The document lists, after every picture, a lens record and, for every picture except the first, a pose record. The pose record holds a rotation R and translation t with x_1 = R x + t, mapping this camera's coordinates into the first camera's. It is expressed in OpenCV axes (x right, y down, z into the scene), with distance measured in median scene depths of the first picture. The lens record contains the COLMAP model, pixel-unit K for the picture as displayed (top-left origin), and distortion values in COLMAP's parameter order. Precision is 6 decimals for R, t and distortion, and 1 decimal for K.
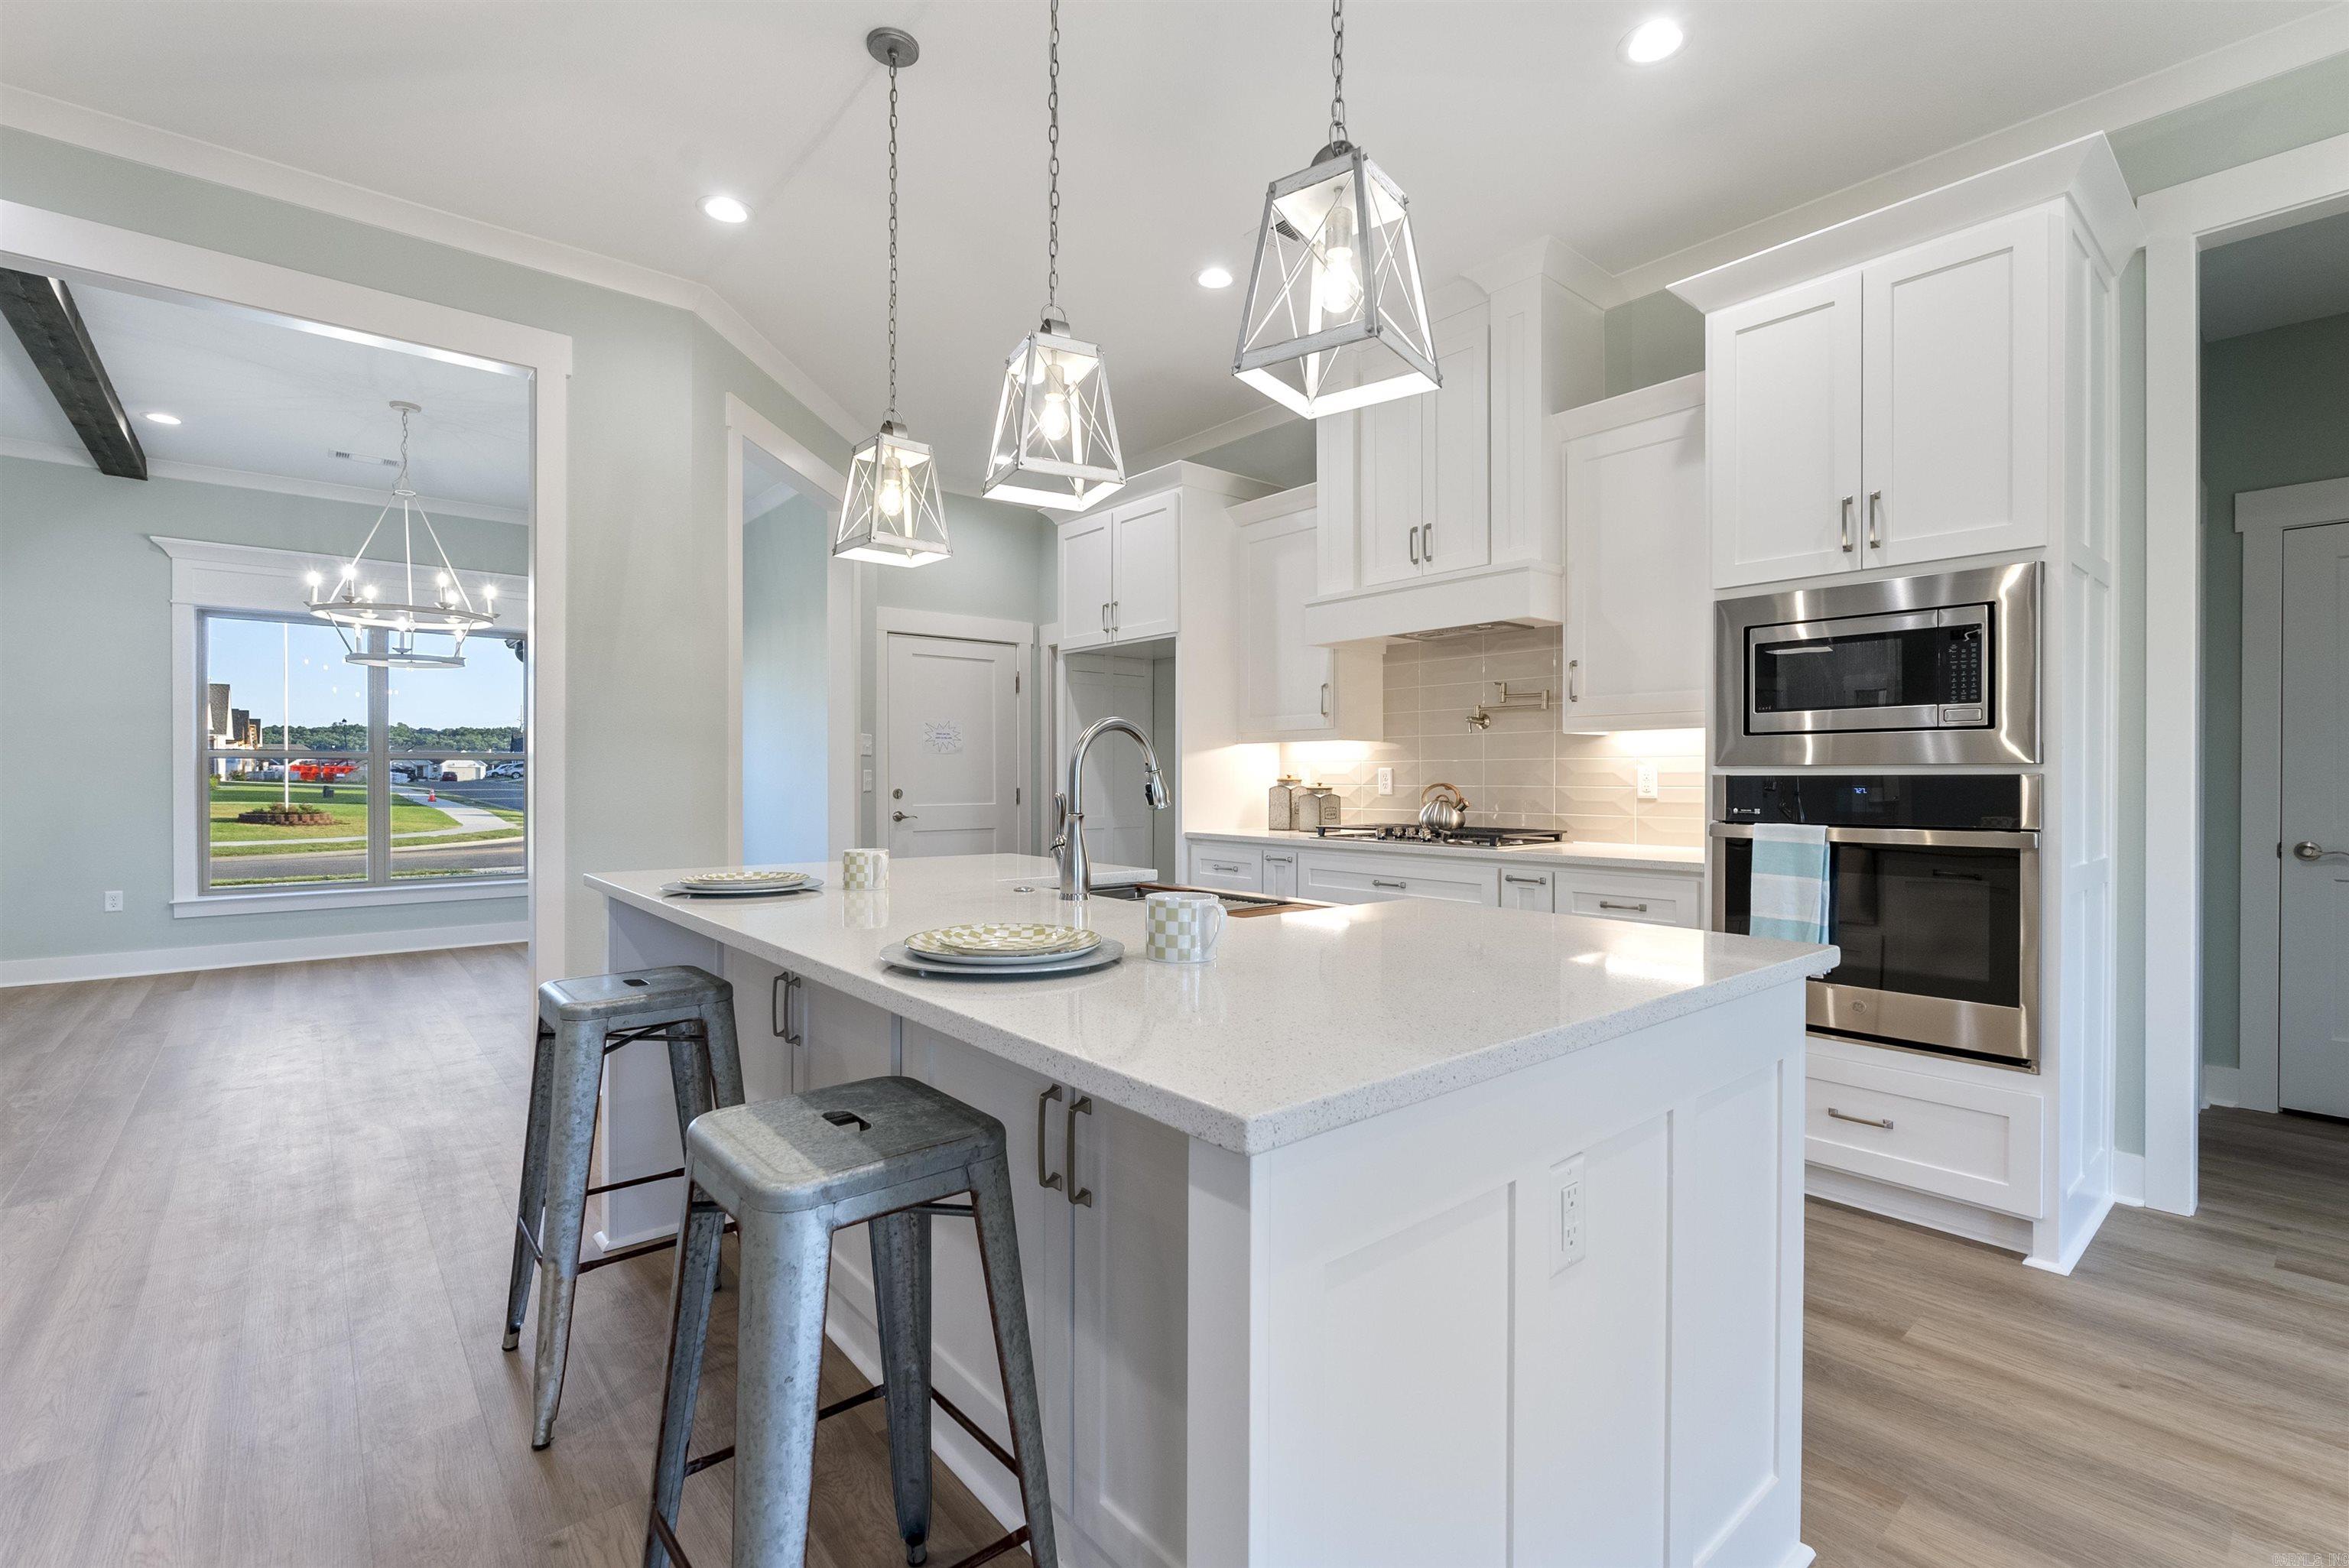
lens RADIAL K [[1038.0, 0, 1174.5], [0, 1038.0, 784.0], [0, 0, 1]] dist [-0.001030, 0.000254]
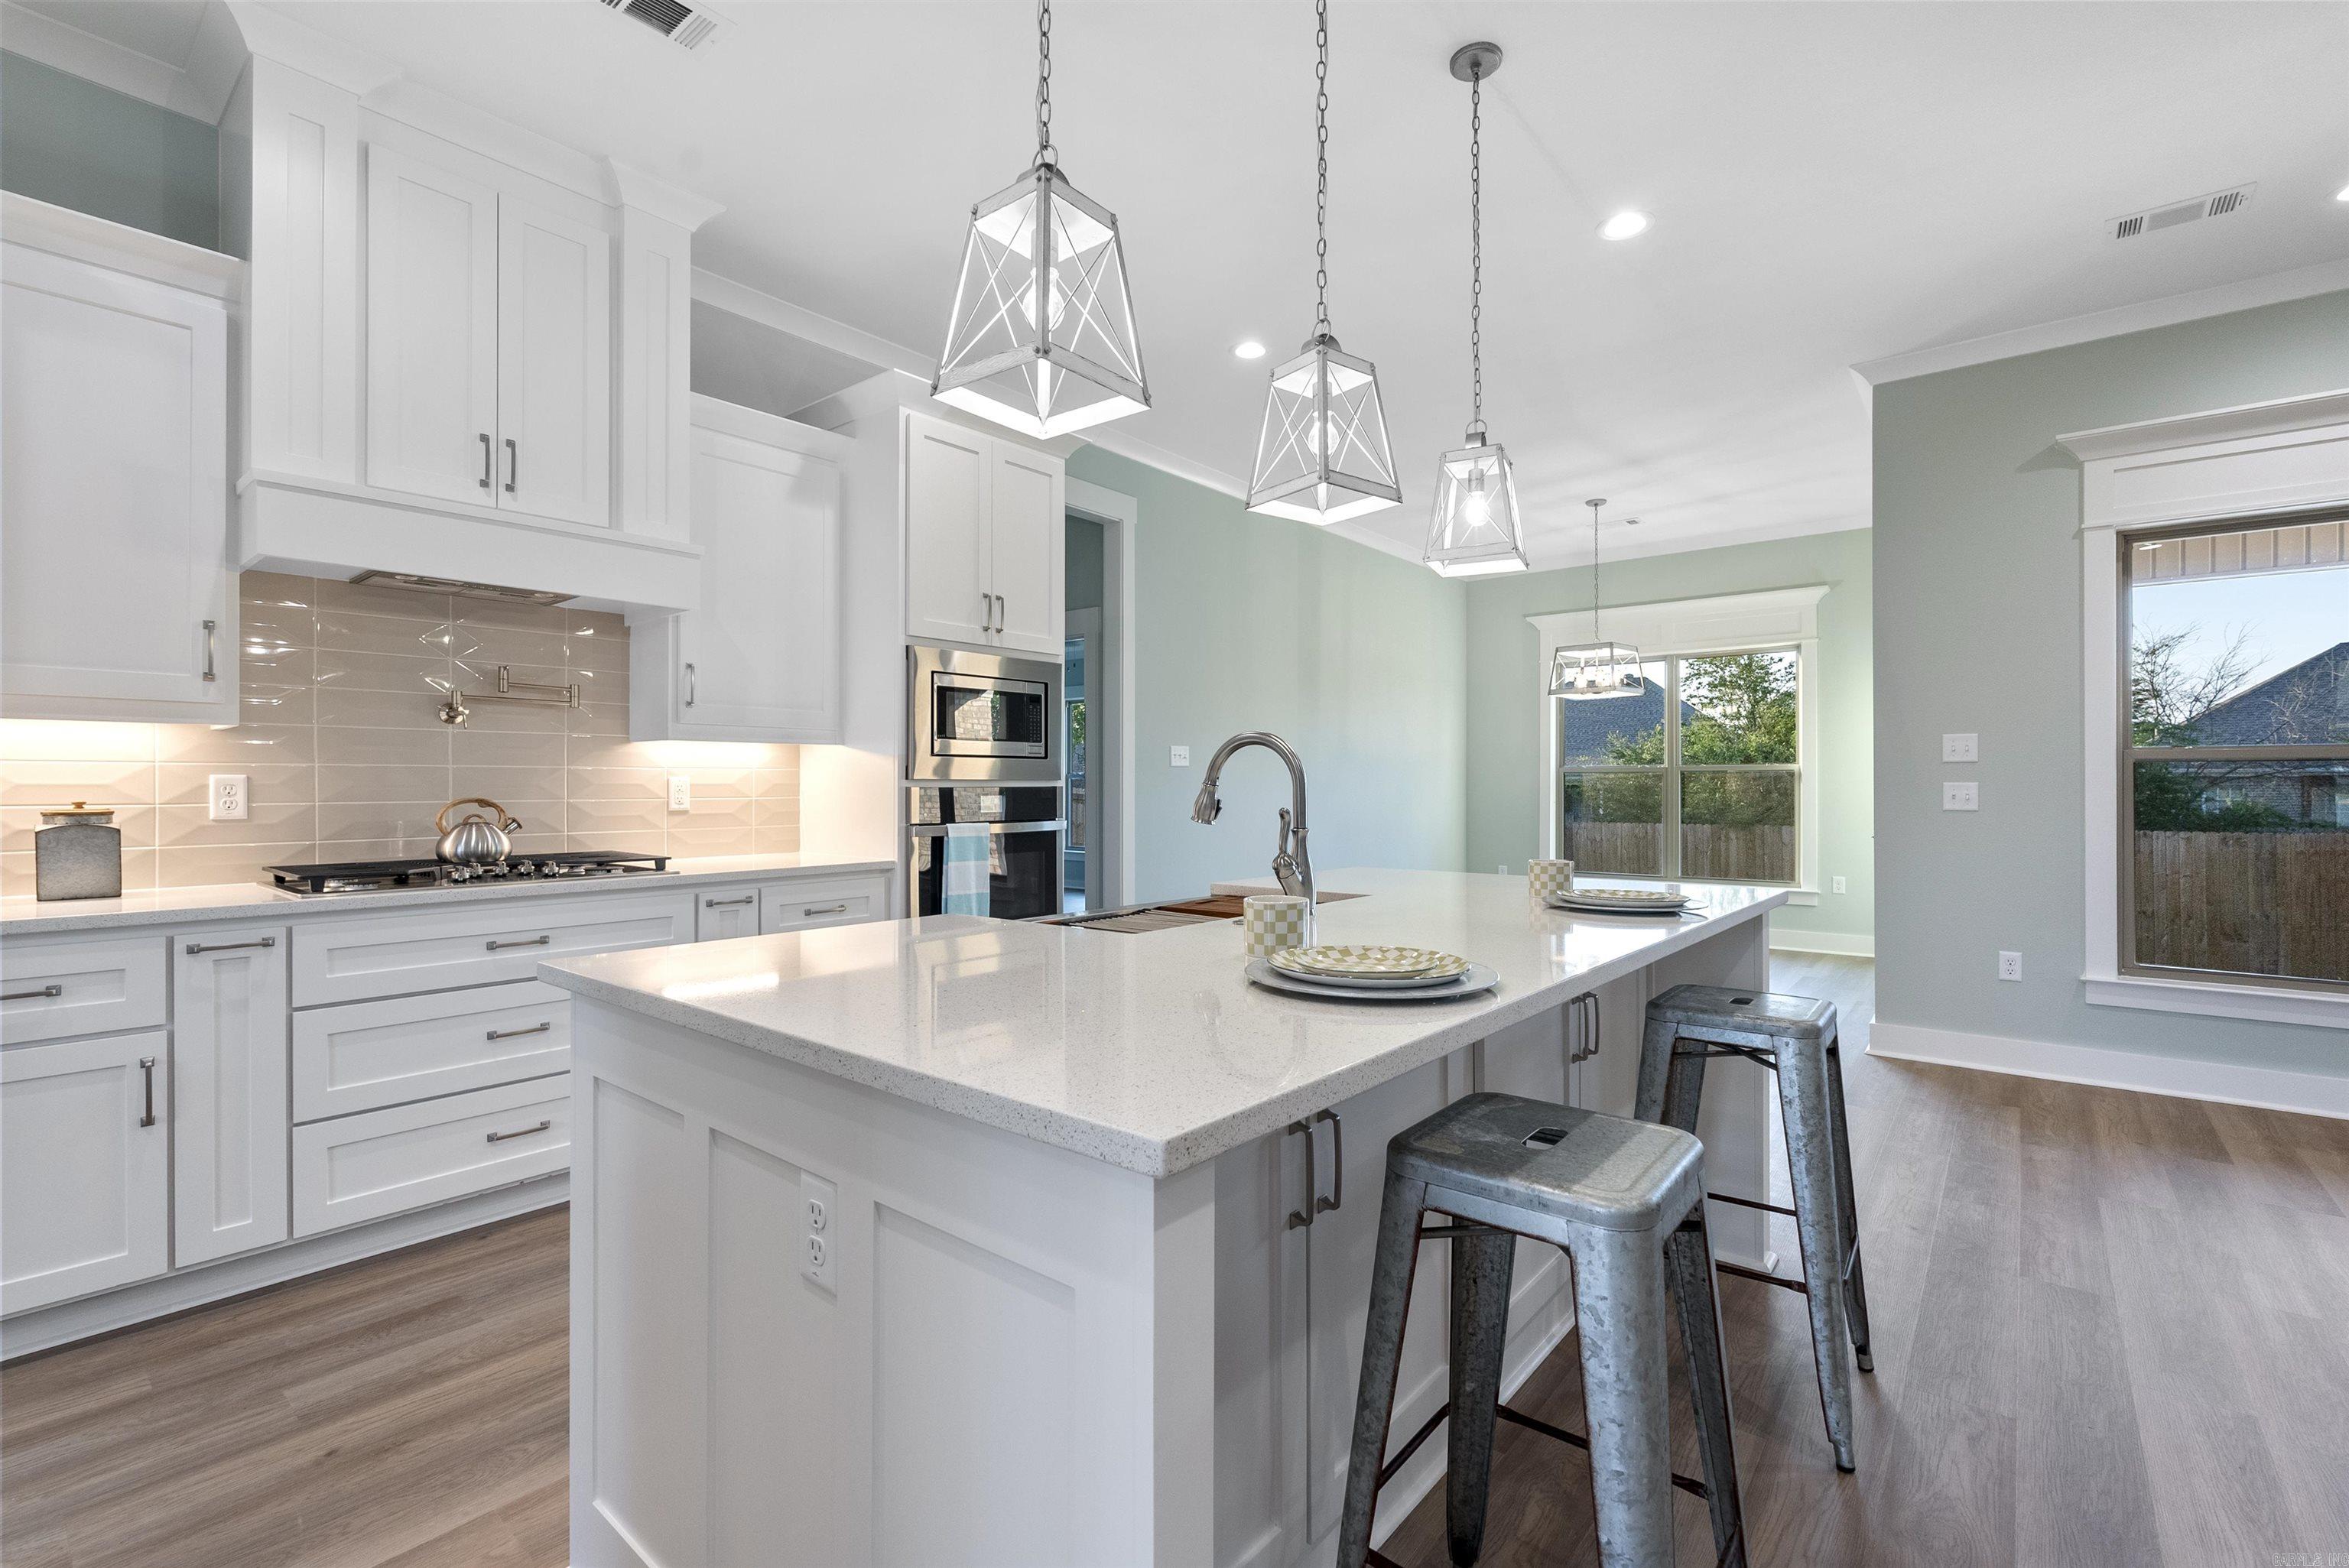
lens RADIAL K [[1034.0, 0, 1165.5], [0, 1034.0, 785.0], [0, 0, 1]] dist [-0.002392, 0.000050]
pose [[-0.168950, 0.000549, 0.985624, -0.530587], [0.007838, 0.999969, 0.000786, -0.006772], [-0.985593, 0.007858, -0.168949, 0.657544]]
